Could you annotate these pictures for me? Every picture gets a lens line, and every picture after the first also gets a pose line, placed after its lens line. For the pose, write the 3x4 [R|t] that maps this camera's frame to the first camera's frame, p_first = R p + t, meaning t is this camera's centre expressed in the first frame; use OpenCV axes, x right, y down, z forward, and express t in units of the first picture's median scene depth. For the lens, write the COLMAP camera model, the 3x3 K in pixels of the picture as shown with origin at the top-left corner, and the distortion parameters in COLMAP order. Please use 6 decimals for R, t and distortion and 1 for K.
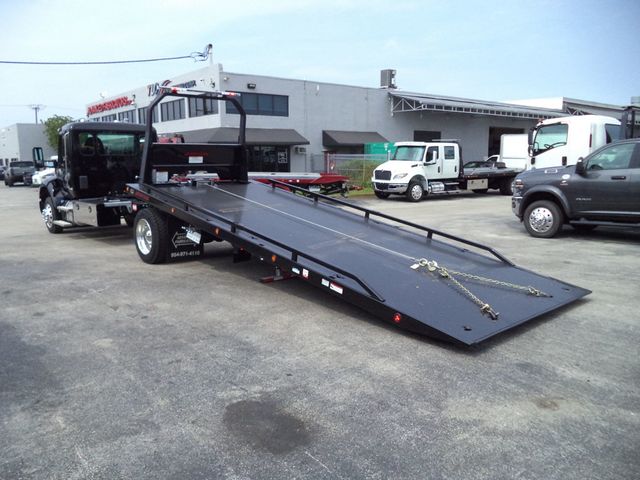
lens RADIAL K [[513.8, 0, 330.9], [0, 513.8, 239.3], [0, 0, 1]] dist [-0.023081, -0.002567]
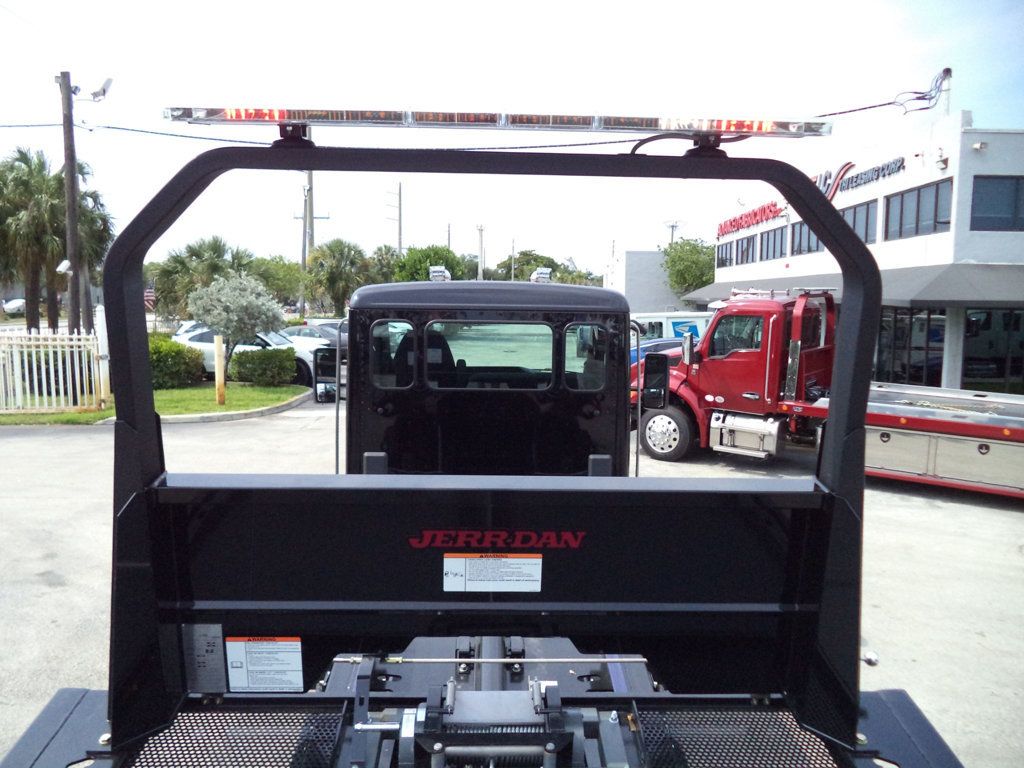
lens RADIAL K [[845.6, 0, 523.8], [0, 845.6, 383.6], [0, 0, 1]] dist [-0.021122, 0.000963]
pose [[0.759250, 0.083557, -0.645412, -0.038942], [-0.122125, 0.992398, -0.015187, -0.084442], [0.639237, 0.090352, 0.763683, 0.325132]]
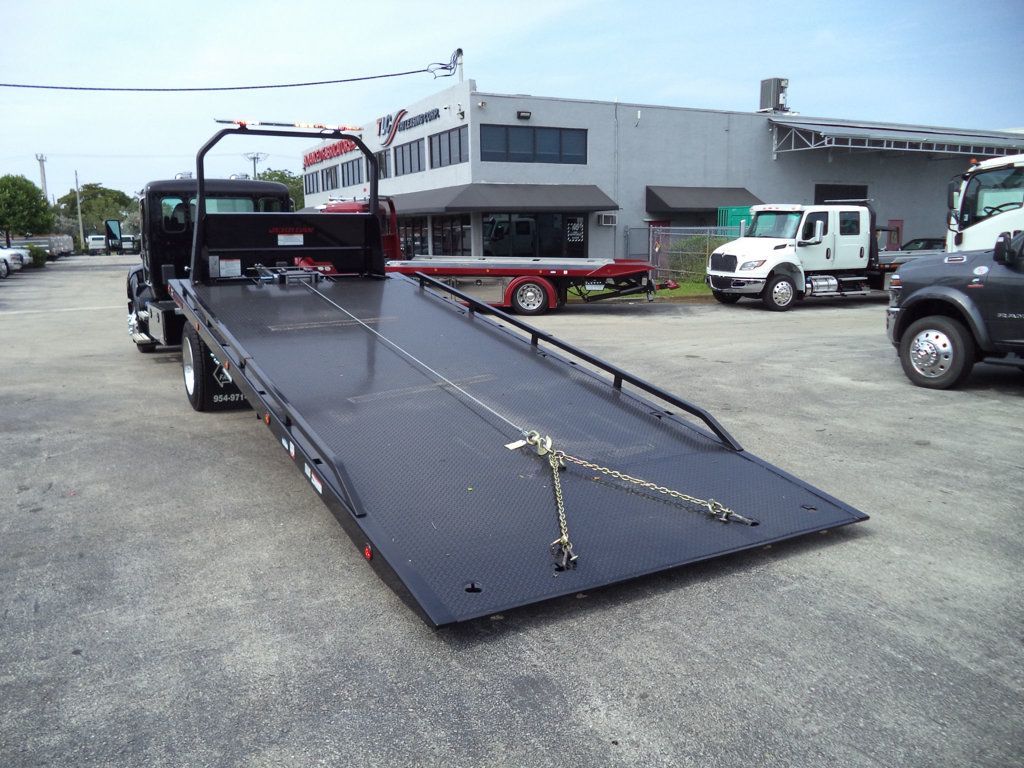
lens RADIAL K [[827.8, 0, 531.2], [0, 827.8, 381.9], [0, 0, 1]] dist [-0.015256, -0.010727]
pose [[0.976412, 0.034519, -0.213138, 0.090537], [-0.029772, 0.999233, 0.025442, -0.008642], [0.213853, -0.018496, 0.976691, 0.044395]]
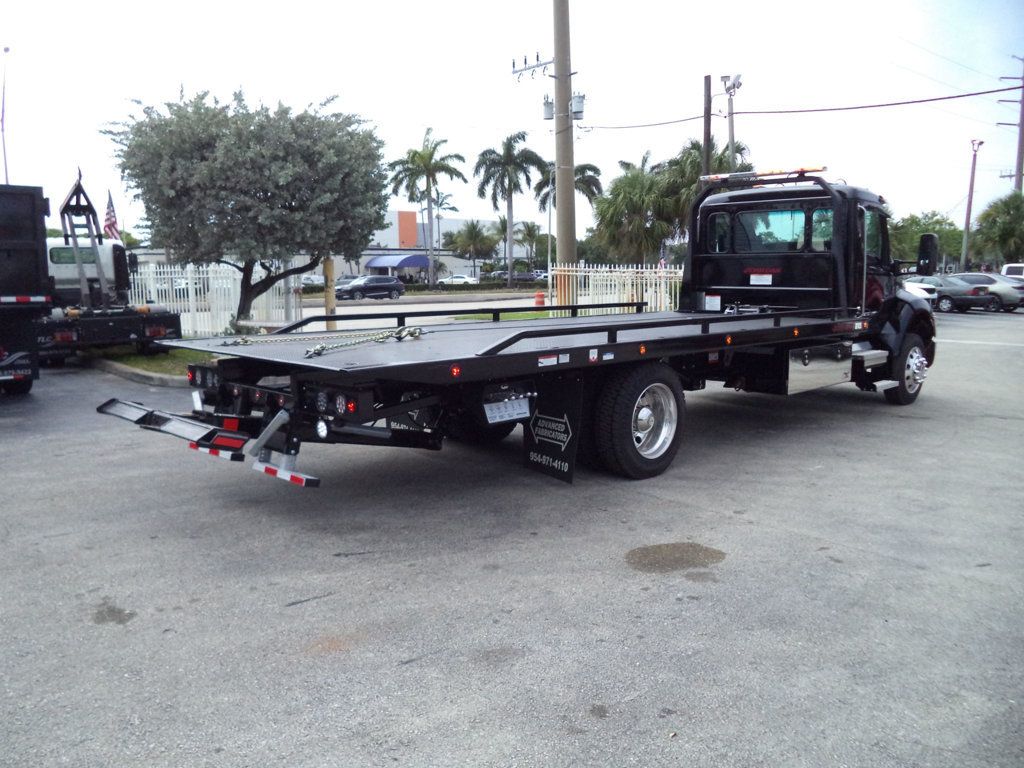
lens RADIAL K [[847.4, 0, 517.5], [0, 847.4, 386.9], [0, 0, 1]] dist [-0.012941, -0.012959]
pose [[0.043183, 0.146360, -0.988288, 0.220531], [-0.155563, 0.978131, 0.138058, -0.056734], [0.986882, 0.147779, 0.065007, 0.370966]]
